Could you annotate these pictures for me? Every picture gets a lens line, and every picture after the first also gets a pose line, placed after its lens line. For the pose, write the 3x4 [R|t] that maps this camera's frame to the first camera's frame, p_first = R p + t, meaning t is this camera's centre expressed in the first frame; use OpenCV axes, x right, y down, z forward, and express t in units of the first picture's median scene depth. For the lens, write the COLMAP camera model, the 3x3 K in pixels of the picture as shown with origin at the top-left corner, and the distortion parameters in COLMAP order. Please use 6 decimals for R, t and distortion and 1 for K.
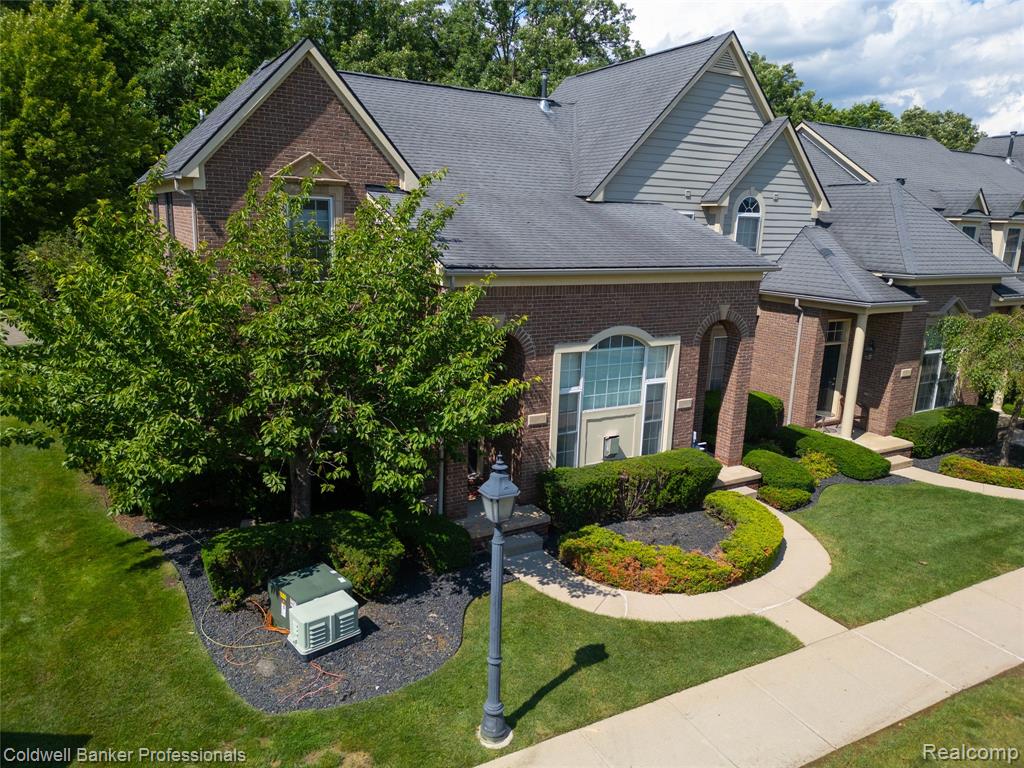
lens RADIAL K [[721.8, 0, 511.3], [0, 721.8, 383.6], [0, 0, 1]] dist [0.057939, -0.056378]
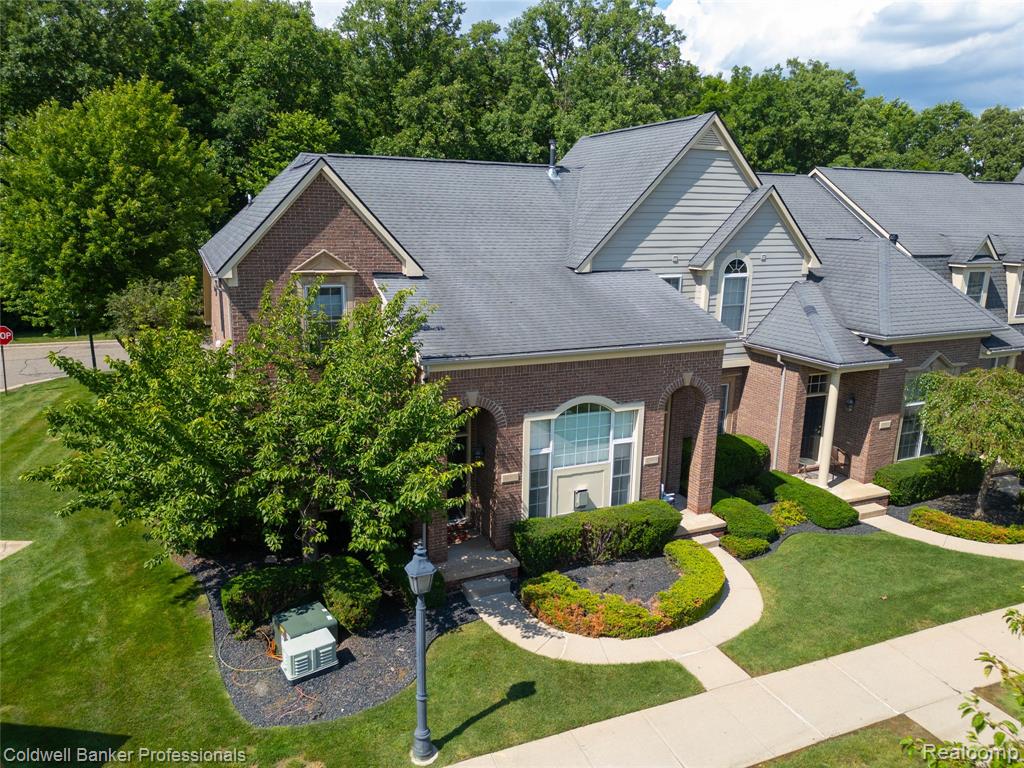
lens RADIAL K [[721.8, 0, 510.1], [0, 721.8, 383.1], [0, 0, 1]] dist [0.057939, -0.056378]
pose [[0.994036, 0.008808, -0.108695, 0.149648], [-0.007869, 0.999928, 0.009065, -0.105306], [0.108767, -0.008155, 0.994034, -0.146090]]
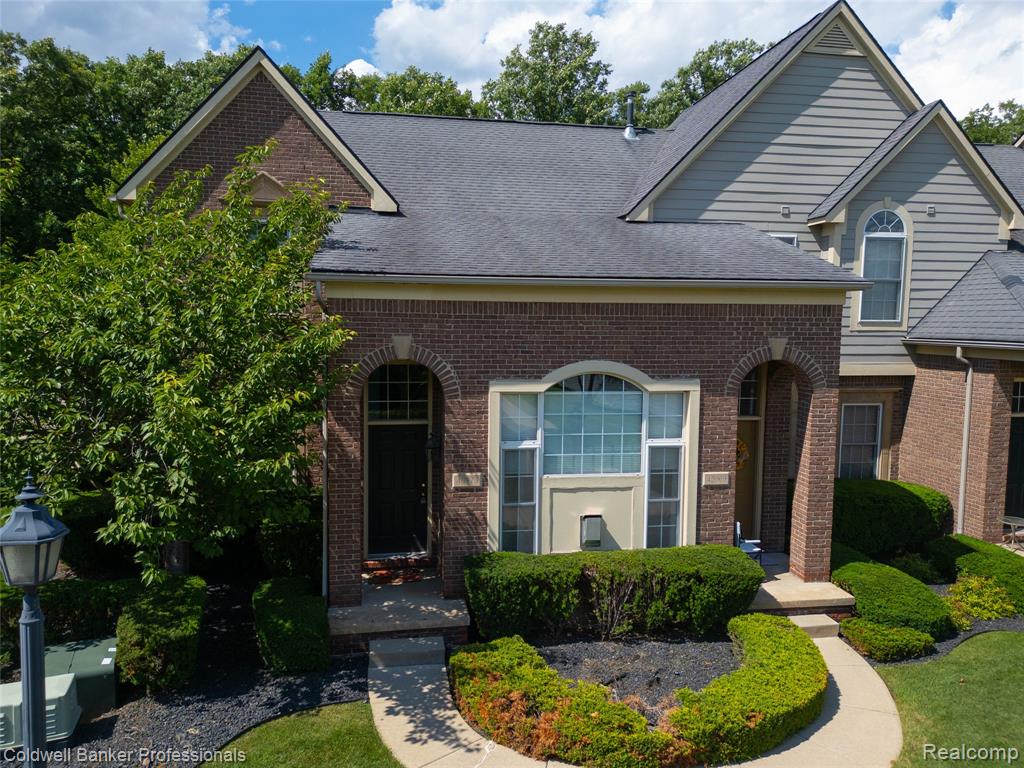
lens RADIAL K [[721.8, 0, 510.1], [0, 721.8, 383.2], [0, 0, 1]] dist [0.057939, -0.056378]
pose [[0.935044, 0.008759, -0.354423, 0.315924], [-0.058269, 0.989897, -0.129263, 0.040463], [0.349710, 0.141519, 0.926108, 0.287091]]
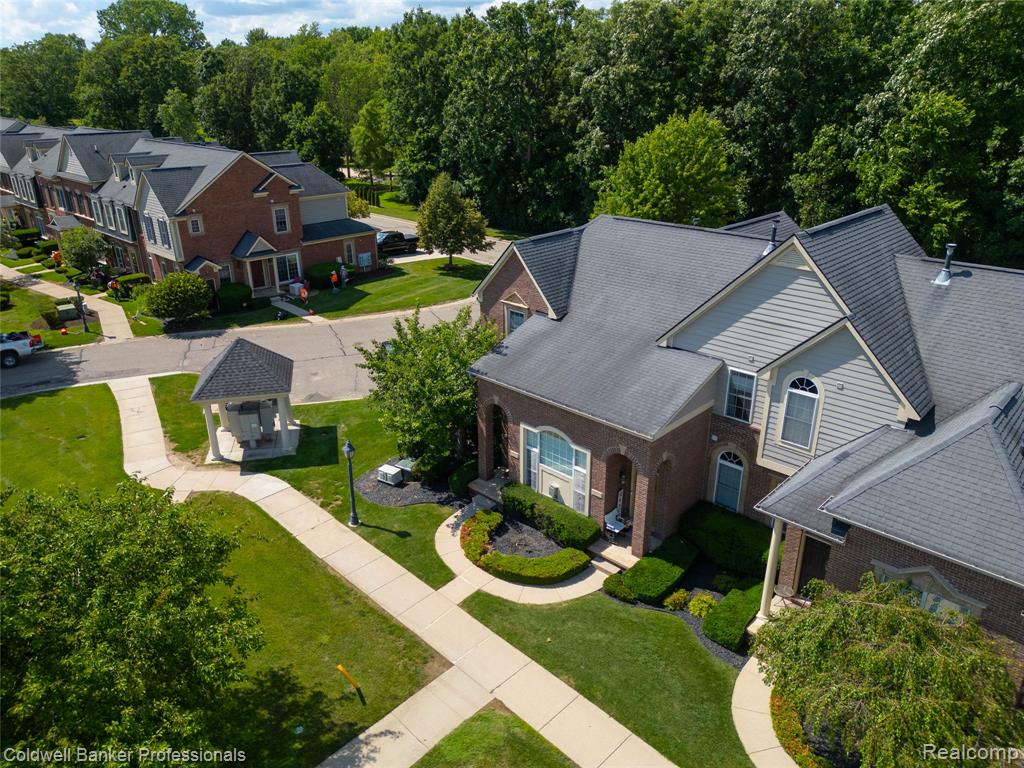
lens RADIAL K [[721.8, 0, 503.9], [0, 721.8, 381.9], [0, 0, 1]] dist [0.057939, -0.056378]
pose [[0.273000, 0.336000, -0.901429, 1.563014], [-0.198562, 0.936527, 0.288948, -0.627511], [0.941299, 0.100107, 0.322389, 0.312257]]
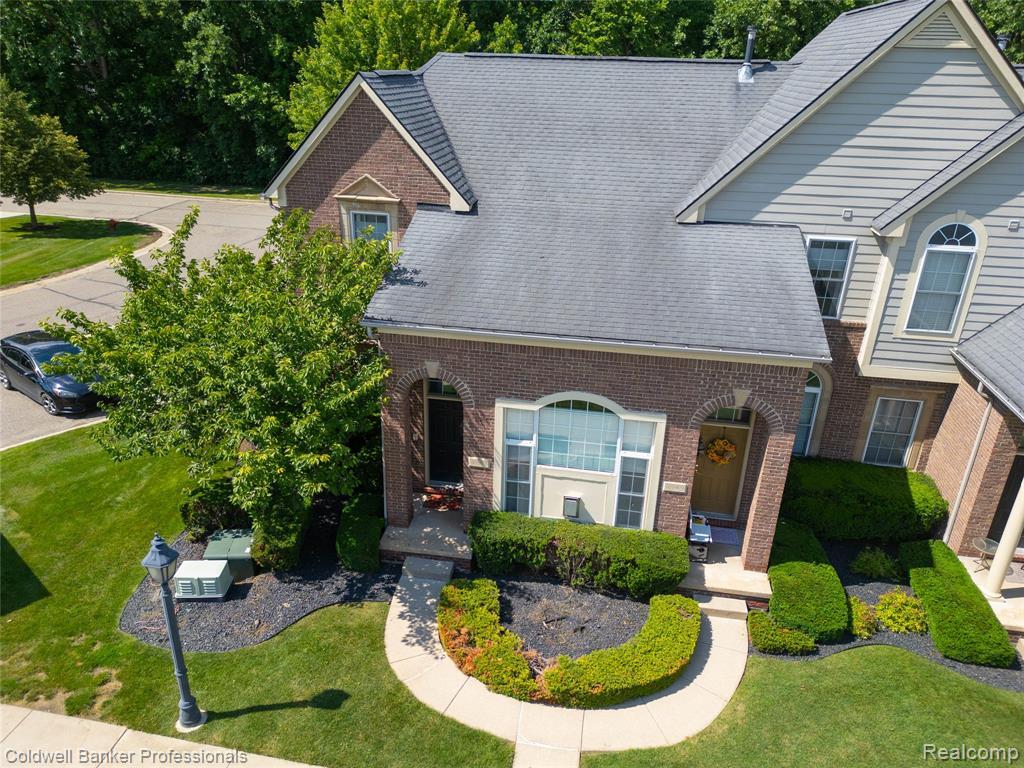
lens RADIAL K [[721.8, 0, 507.4], [0, 721.8, 384.9], [0, 0, 1]] dist [0.057939, -0.056378]
pose [[0.771870, 0.248117, -0.585366, 0.591199], [-0.140633, 0.964530, 0.223392, -0.269532], [0.620031, -0.090107, 0.779386, 0.219563]]
